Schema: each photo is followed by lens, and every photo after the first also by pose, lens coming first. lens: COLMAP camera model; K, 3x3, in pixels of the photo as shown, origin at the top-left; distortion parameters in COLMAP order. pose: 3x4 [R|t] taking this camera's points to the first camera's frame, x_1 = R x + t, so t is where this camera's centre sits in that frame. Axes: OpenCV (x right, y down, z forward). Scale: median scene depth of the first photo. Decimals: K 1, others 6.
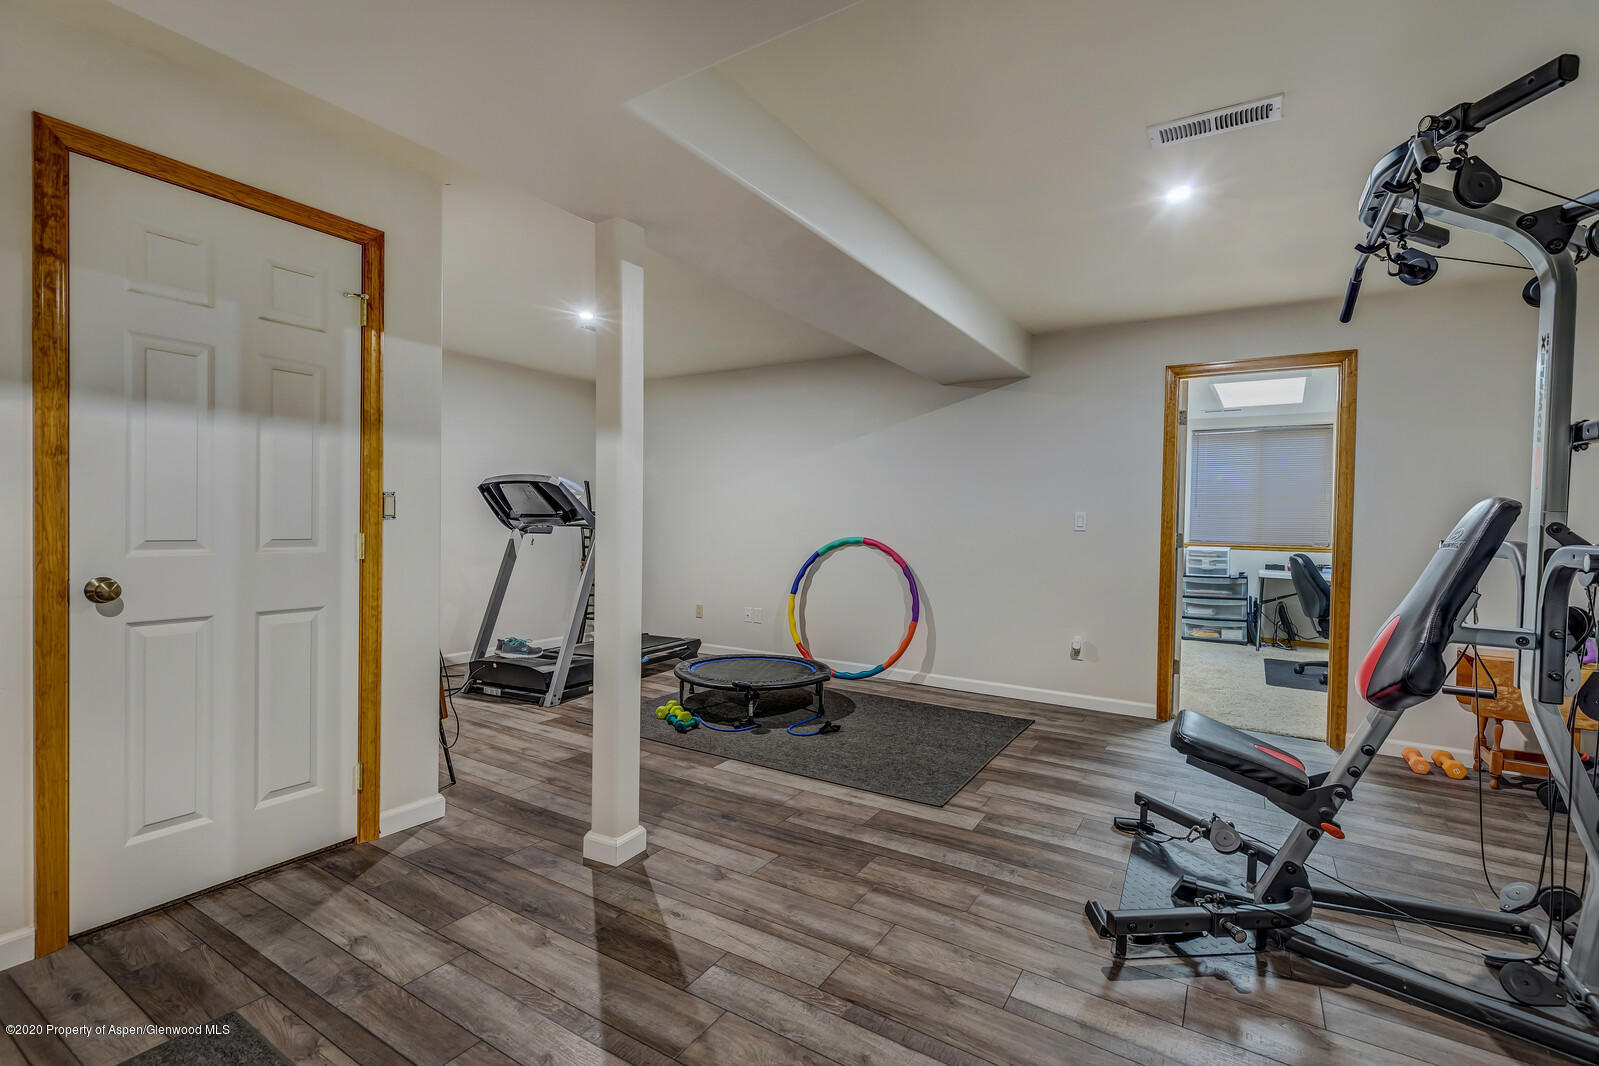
lens RADIAL K [[742.8, 0, 795.4], [0, 742.8, 524.5], [0, 0, 1]] dist [0.015540, 0.000690]
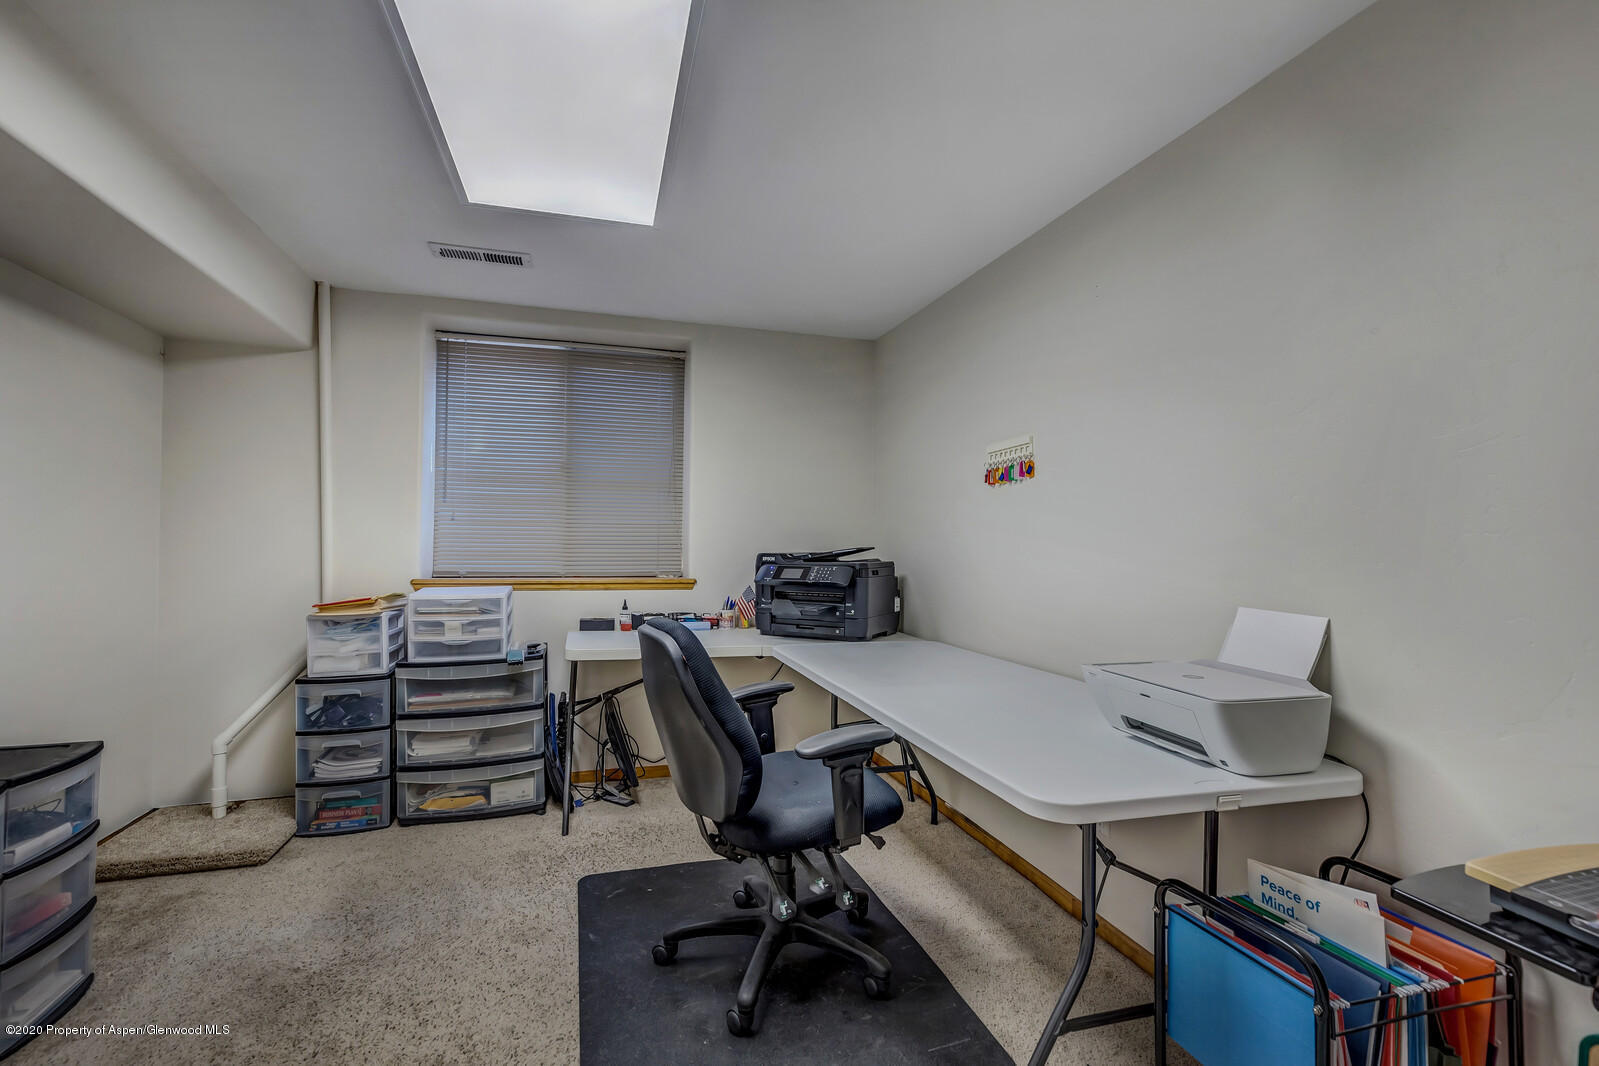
lens RADIAL K [[742.8, 0, 799.0], [0, 742.8, 530.8], [0, 0, 1]] dist [0.015540, 0.000690]
pose [[0.667186, -0.006576, 0.744862, 0.376189], [0.011684, 0.999930, -0.001637, 0.000346], [-0.744799, 0.009795, 0.667216, 0.591430]]
